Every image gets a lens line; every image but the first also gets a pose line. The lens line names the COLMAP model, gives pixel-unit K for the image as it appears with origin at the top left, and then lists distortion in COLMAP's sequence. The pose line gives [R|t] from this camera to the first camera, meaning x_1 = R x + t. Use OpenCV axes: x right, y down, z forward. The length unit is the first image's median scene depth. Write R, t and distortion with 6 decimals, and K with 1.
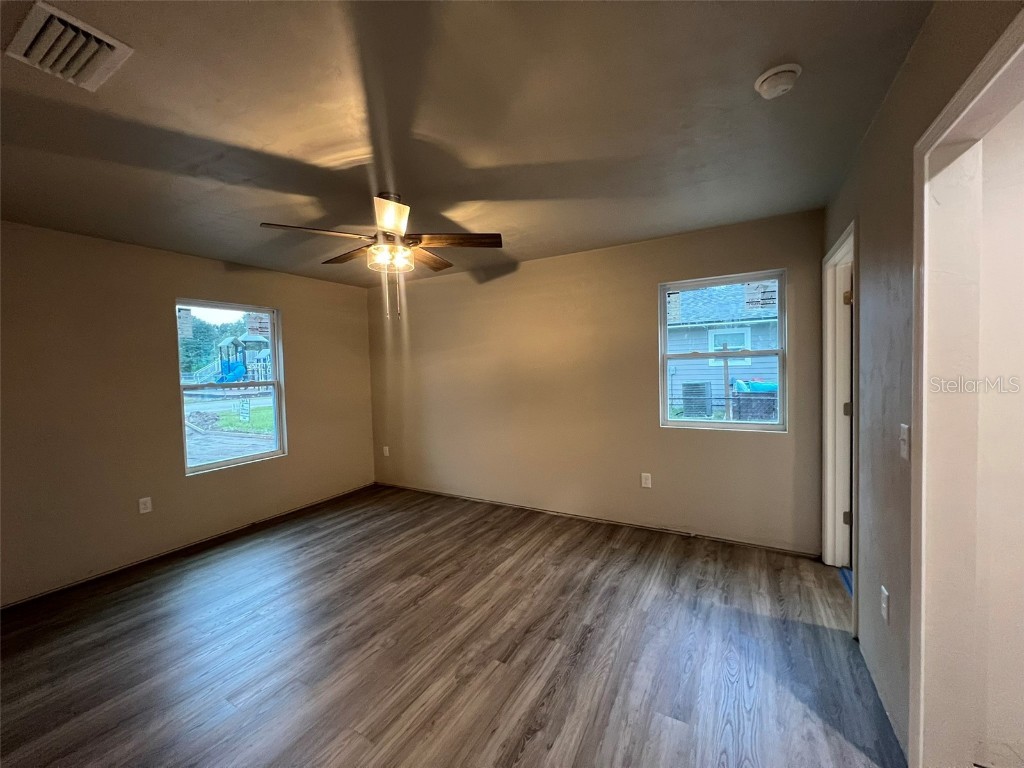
lens RADIAL K [[407.6, 0, 507.8], [0, 407.6, 379.9], [0, 0, 1]] dist [-0.003119, 0.000833]
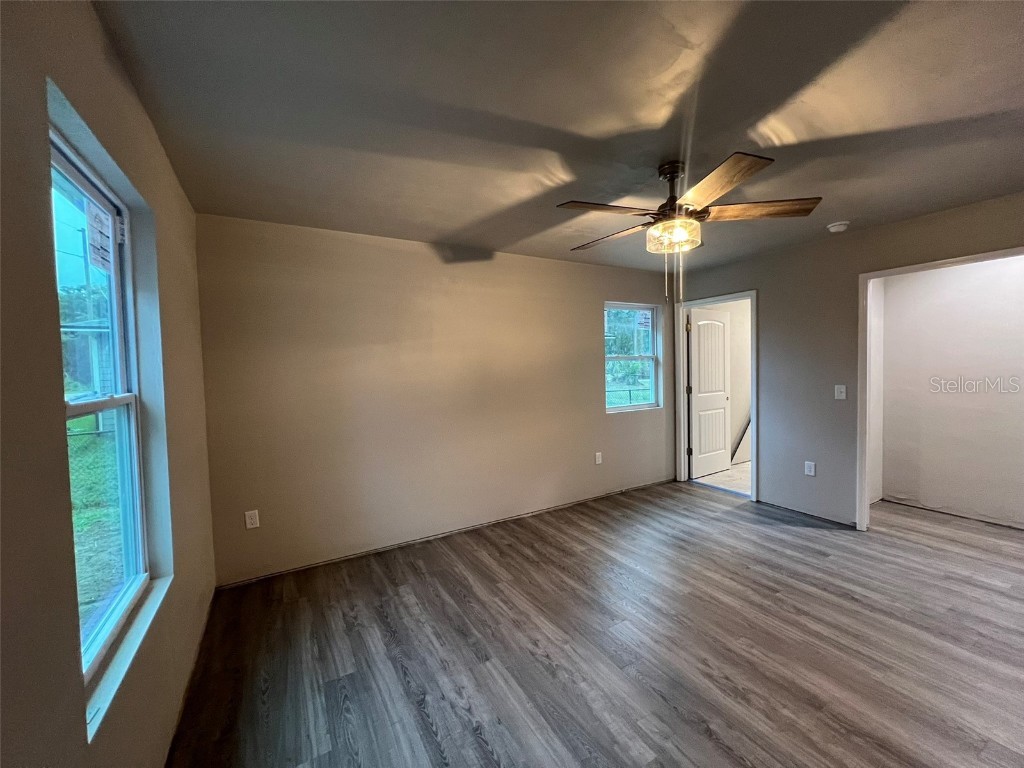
lens RADIAL K [[407.6, 0, 511.2], [0, 407.6, 384.5], [0, 0, 1]] dist [-0.003119, 0.000833]
pose [[0.509125, -0.028938, 0.860206, -0.835646], [0.040722, 0.999125, 0.009510, 0.000129], [-0.859729, 0.030187, 0.509858, 0.580303]]
